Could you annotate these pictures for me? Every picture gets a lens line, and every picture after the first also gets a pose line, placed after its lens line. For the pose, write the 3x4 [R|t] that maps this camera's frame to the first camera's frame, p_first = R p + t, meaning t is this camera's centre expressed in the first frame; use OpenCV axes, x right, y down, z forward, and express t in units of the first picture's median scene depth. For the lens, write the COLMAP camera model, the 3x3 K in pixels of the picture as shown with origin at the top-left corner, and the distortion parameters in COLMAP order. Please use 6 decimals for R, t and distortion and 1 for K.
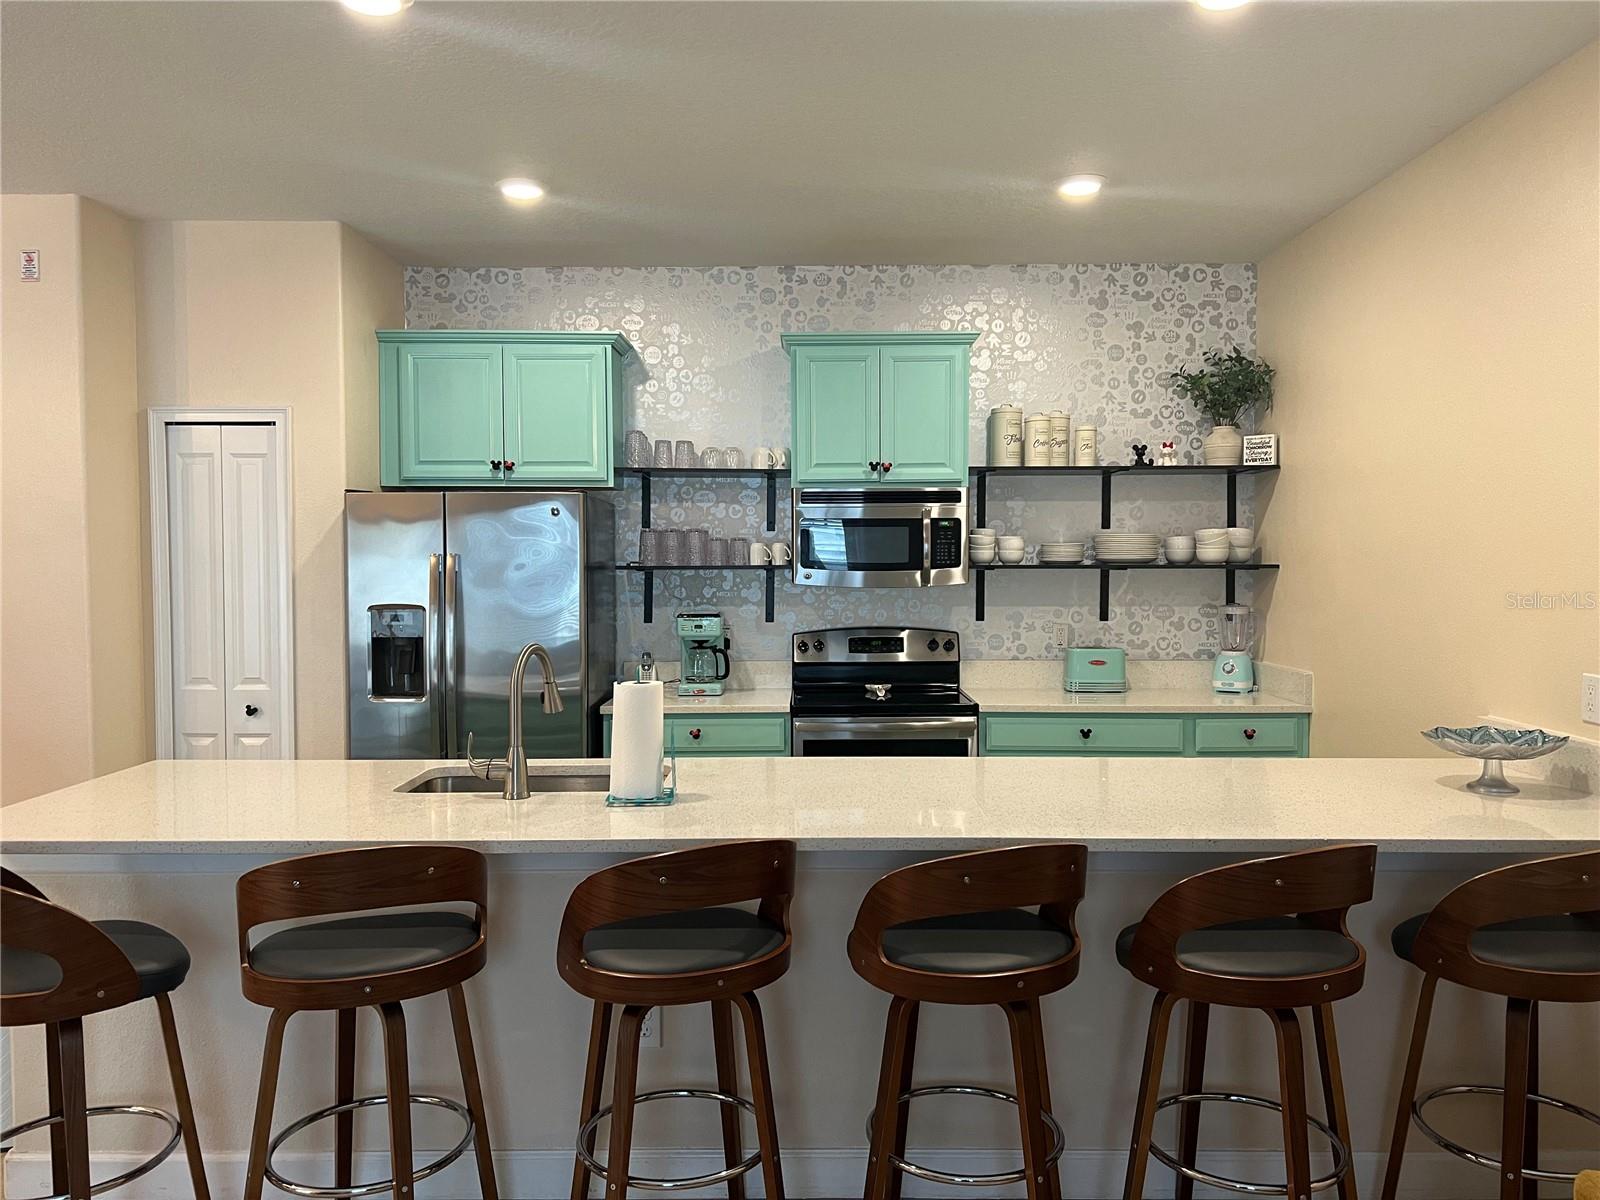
lens RADIAL K [[1199.7, 0, 794.6], [0, 1199.7, 601.4], [0, 0, 1]] dist [0.038309, -0.011285]
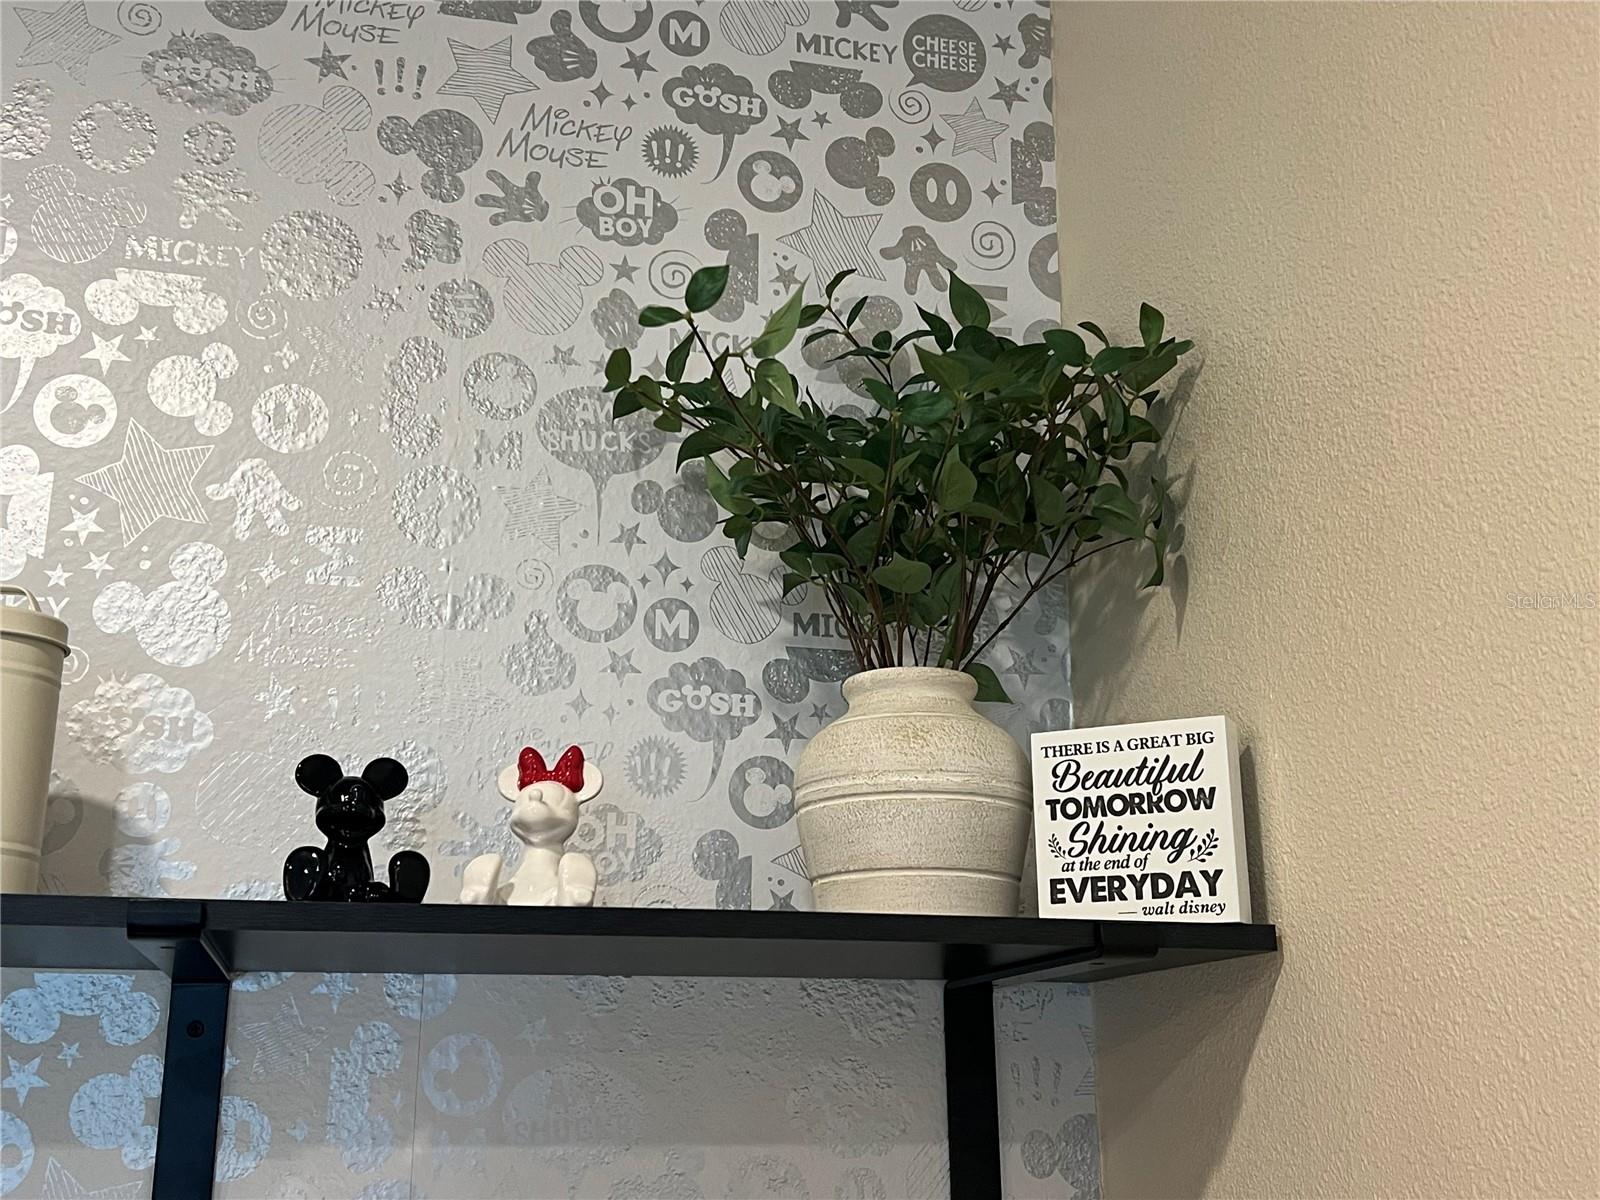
lens RADIAL K [[1807.9, 0, 795.3], [0, 1807.9, 605.9], [0, 0, 1]] dist [0.084643, 0.000000]
pose [[0.967580, 0.070981, 0.242385, 0.273980], [0.005389, 0.953675, -0.300791, -0.079171], [-0.252507, 0.292346, 0.922374, 0.756532]]
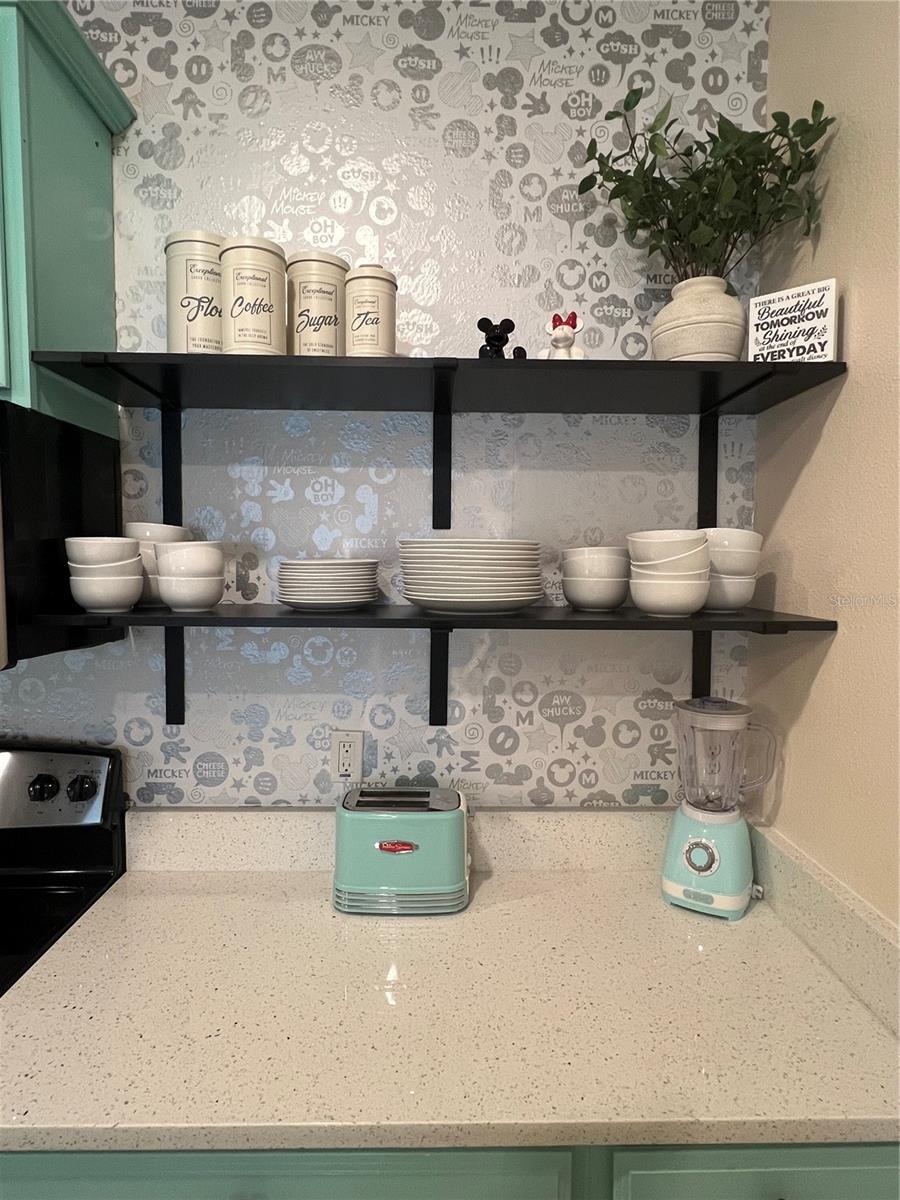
lens RADIAL K [[654.0, 0, 448.9], [0, 654.0, 599.8], [0, 0, 1]] dist [0.003786, -0.000241]
pose [[0.999160, 0.007546, 0.040288, 0.253681], [-0.008313, 0.999787, 0.018913, -0.038260], [-0.040137, -0.019232, 0.999009, 0.752947]]
